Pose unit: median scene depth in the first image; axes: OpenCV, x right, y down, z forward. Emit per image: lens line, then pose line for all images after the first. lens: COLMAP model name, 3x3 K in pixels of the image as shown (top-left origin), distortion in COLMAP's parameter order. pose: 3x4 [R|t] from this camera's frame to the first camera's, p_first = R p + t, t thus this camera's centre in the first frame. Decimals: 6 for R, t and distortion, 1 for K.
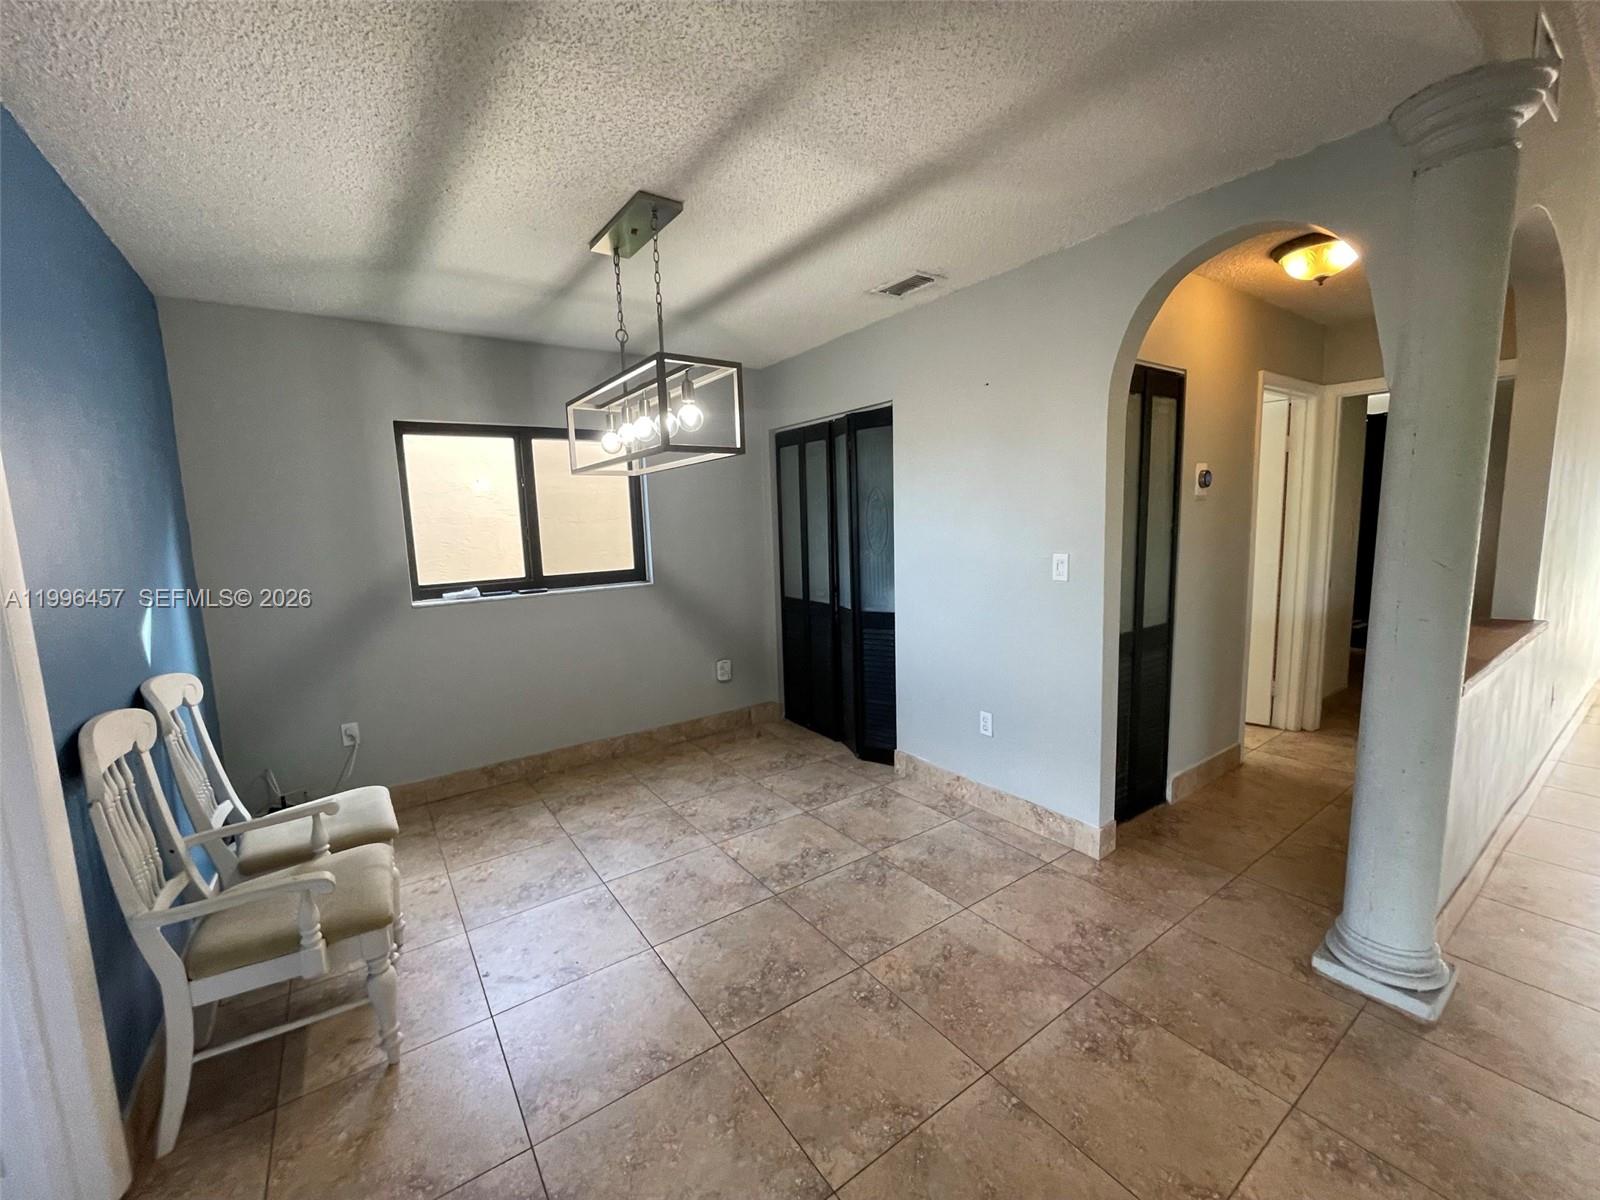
lens RADIAL K [[647.0, 0, 800.7], [0, 647.0, 600.7], [0, 0, 1]] dist [-0.000785, -0.000775]
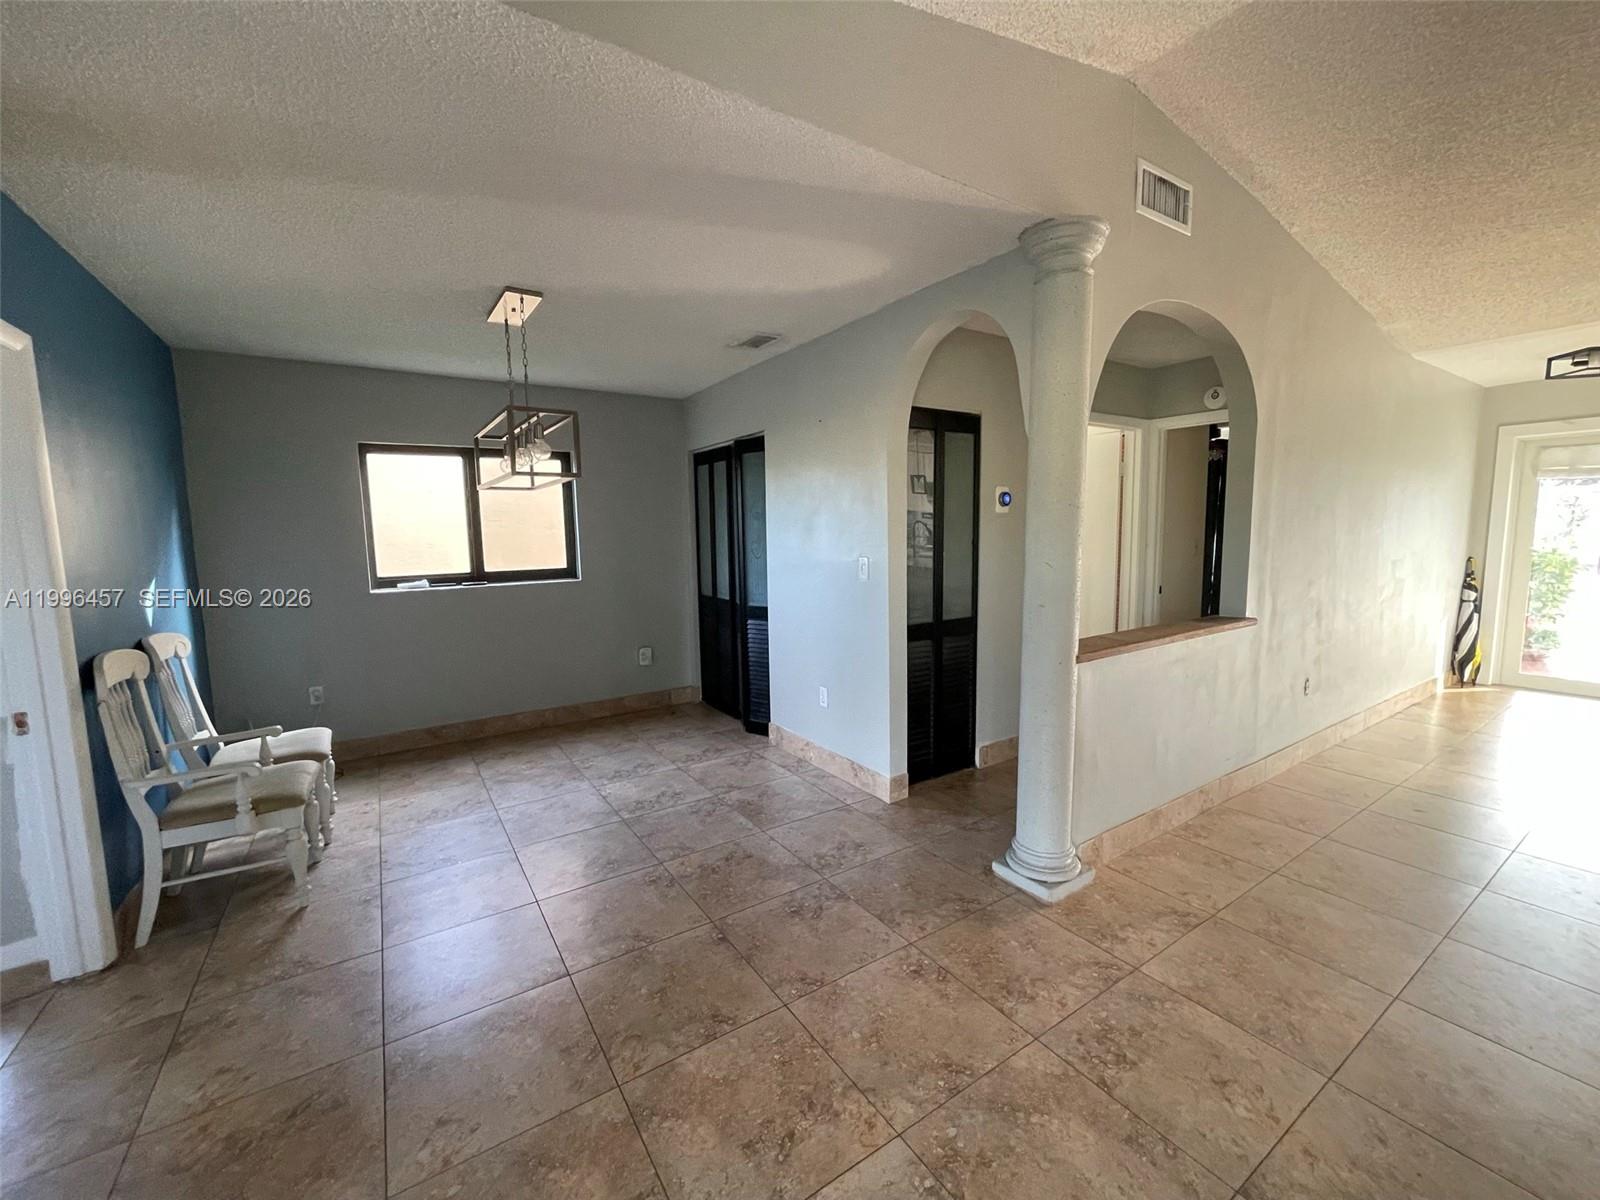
lens RADIAL K [[647.0, 0, 800.2], [0, 647.0, 599.9], [0, 0, 1]] dist [-0.000785, -0.000775]
pose [[0.999367, 0.018147, -0.030604, 0.286318], [-0.018617, 0.999712, -0.015121, 0.027364], [0.030321, 0.015681, 0.999417, -0.229957]]
